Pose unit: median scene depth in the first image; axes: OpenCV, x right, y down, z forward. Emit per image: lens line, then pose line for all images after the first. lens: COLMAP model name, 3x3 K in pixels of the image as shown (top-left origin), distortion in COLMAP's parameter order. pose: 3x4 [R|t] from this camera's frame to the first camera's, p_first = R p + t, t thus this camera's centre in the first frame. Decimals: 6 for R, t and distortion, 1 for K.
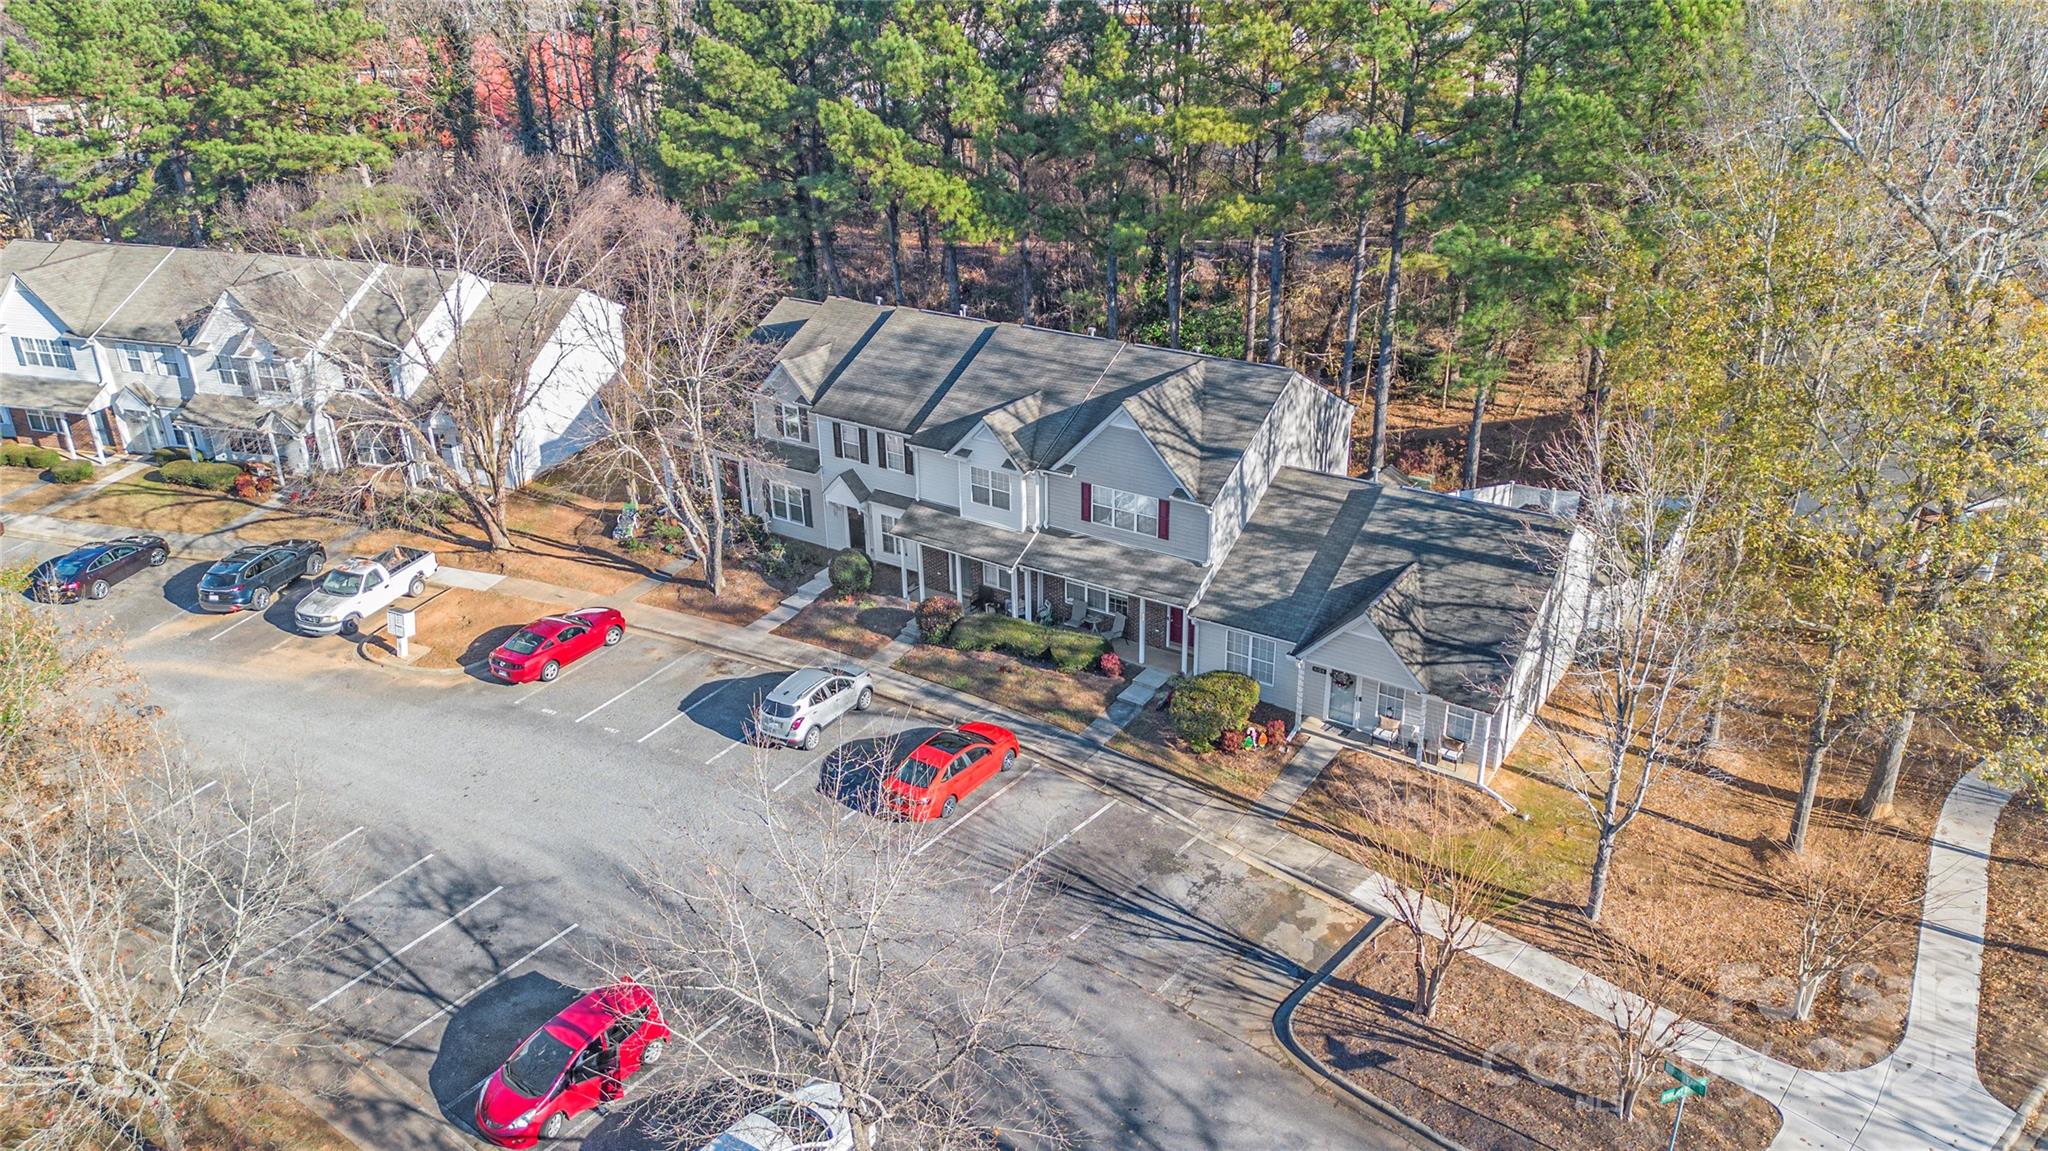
lens RADIAL K [[1492.0, 0, 1009.1], [0, 1492.0, 563.5], [0, 0, 1]] dist [0.037308, -0.020684]
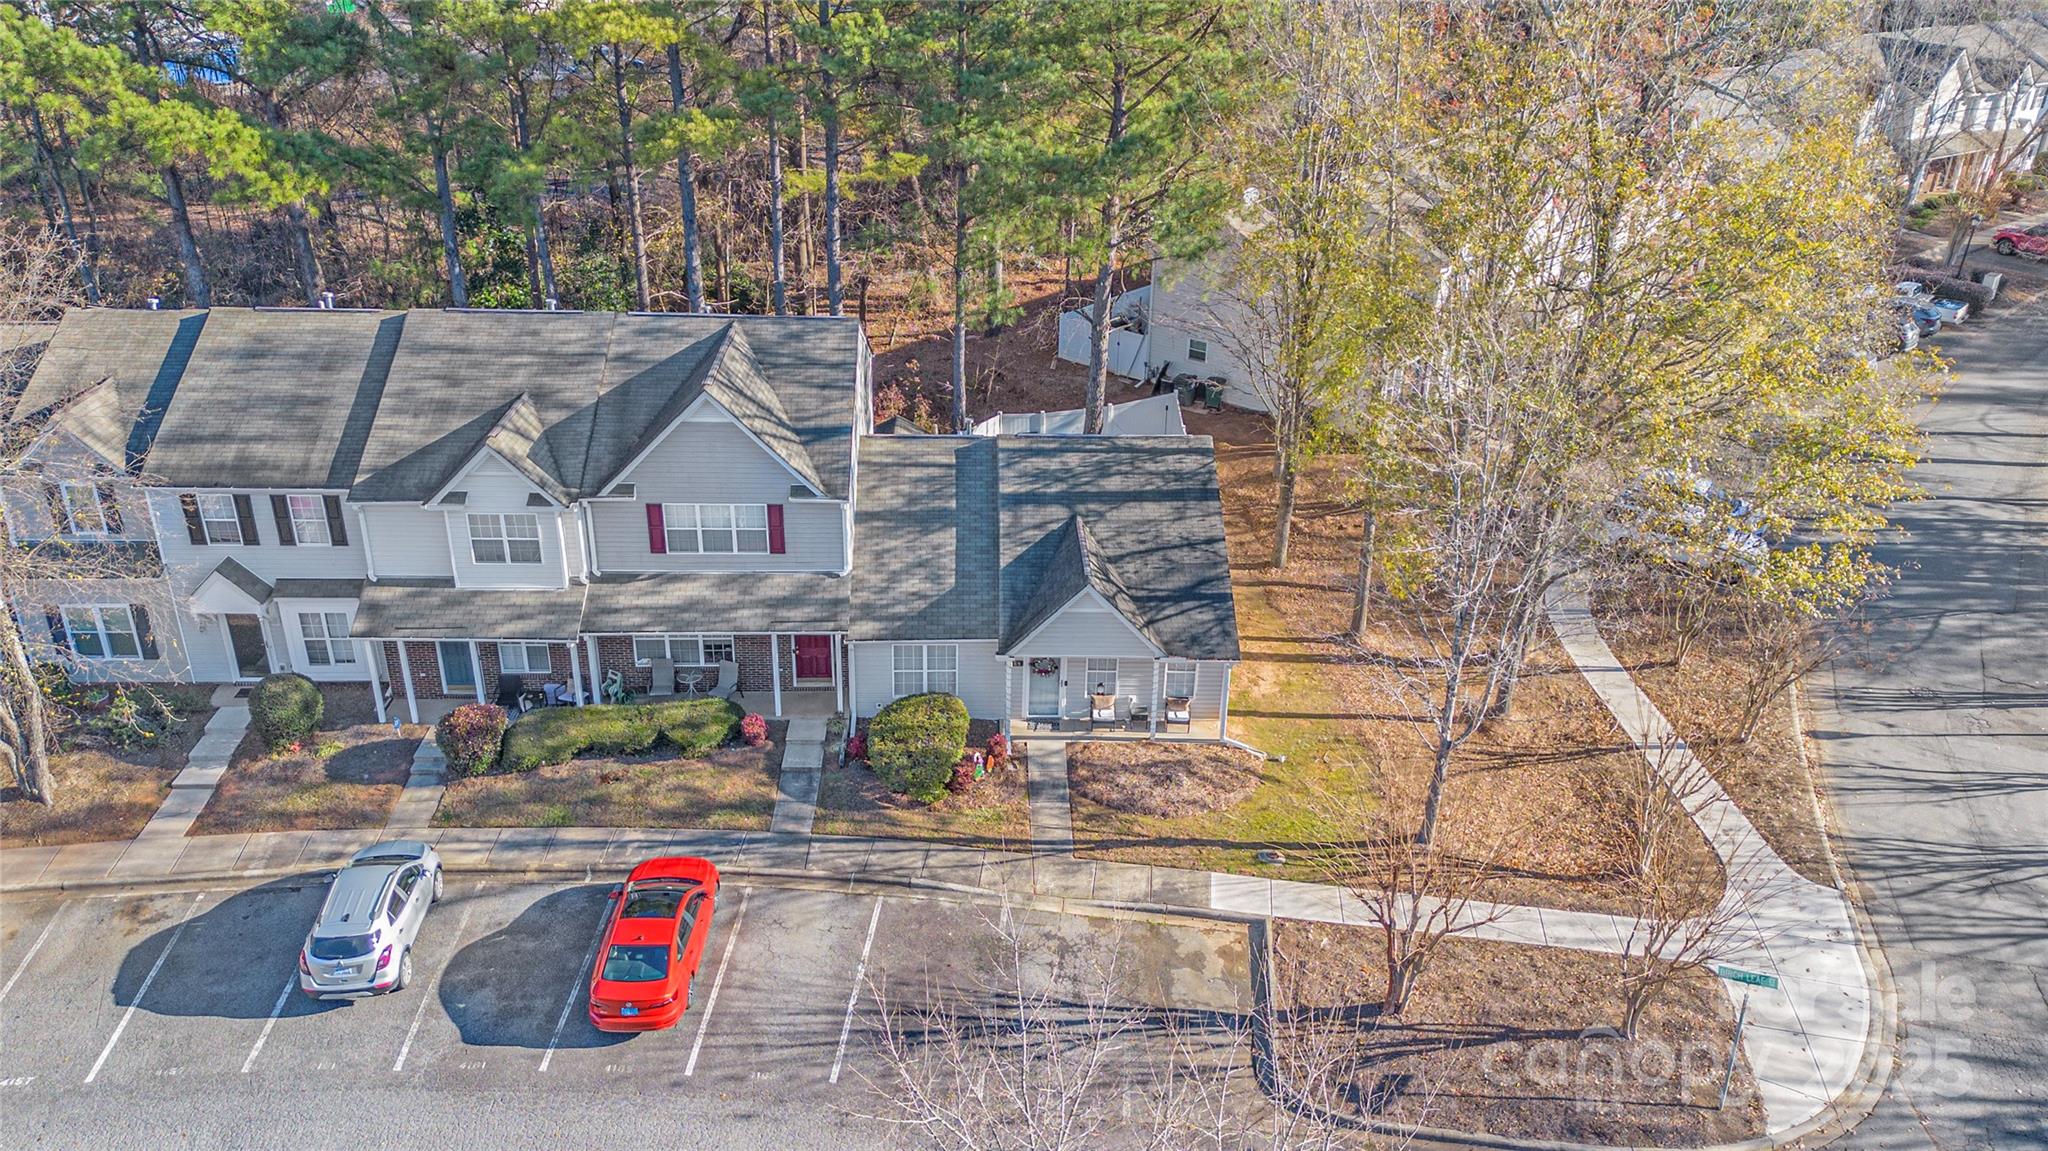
lens RADIAL K [[1492.0, 0, 1051.4], [0, 1492.0, 568.2], [0, 0, 1]] dist [0.037308, -0.020684]
pose [[0.789302, -0.224460, 0.571507, -0.233444], [0.207563, 0.973530, 0.095691, -0.054700], [-0.577858, 0.043094, 0.814999, 0.286580]]
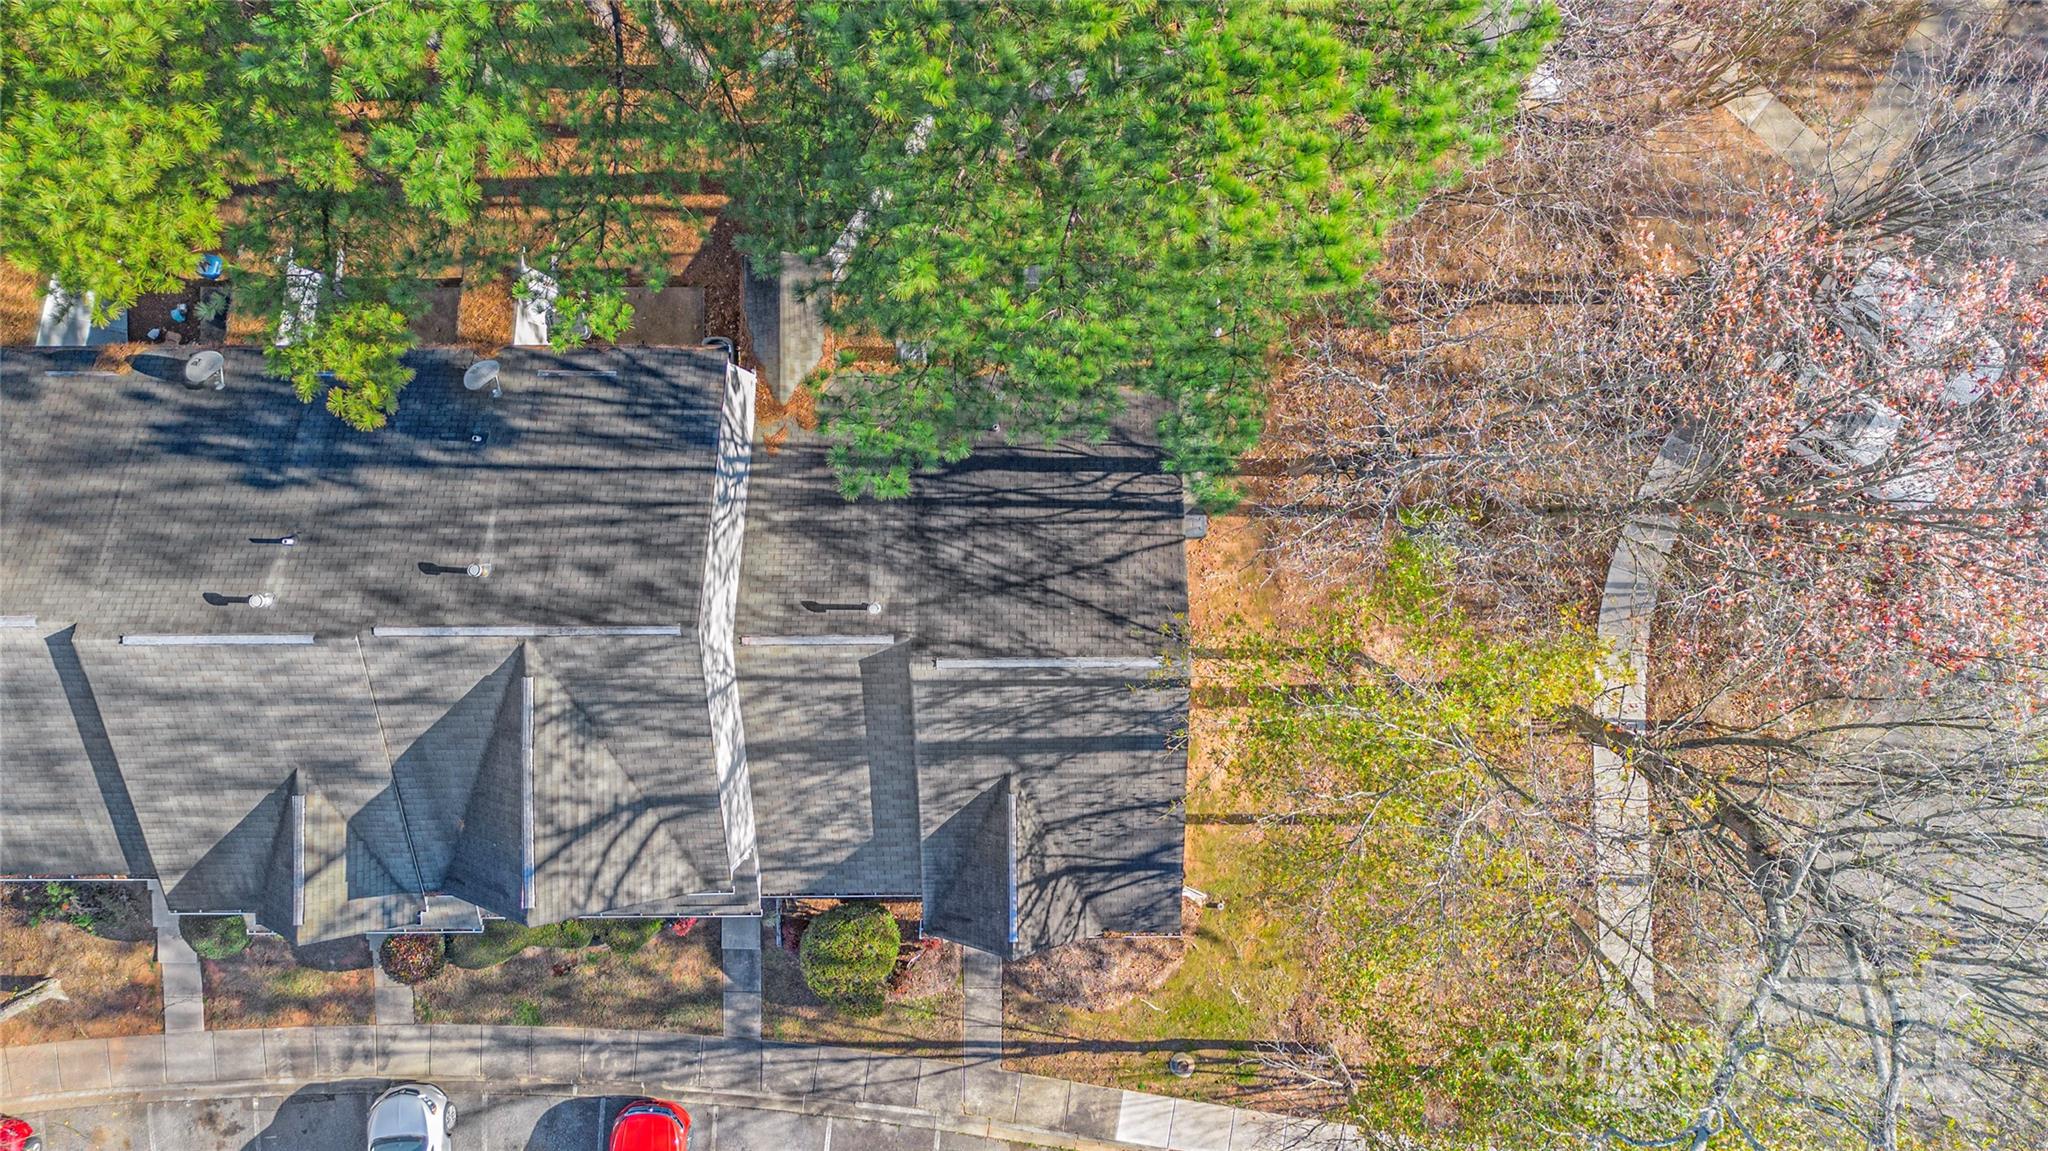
lens RADIAL K [[1492.0, 0, 1046.5], [0, 1492.0, 573.7], [0, 0, 1]] dist [0.037308, -0.020684]
pose [[0.820862, -0.571110, 0.004391, 0.321197], [0.223582, 0.328413, 0.917690, -0.659347], [-0.525544, -0.752315, 0.397272, 0.741997]]
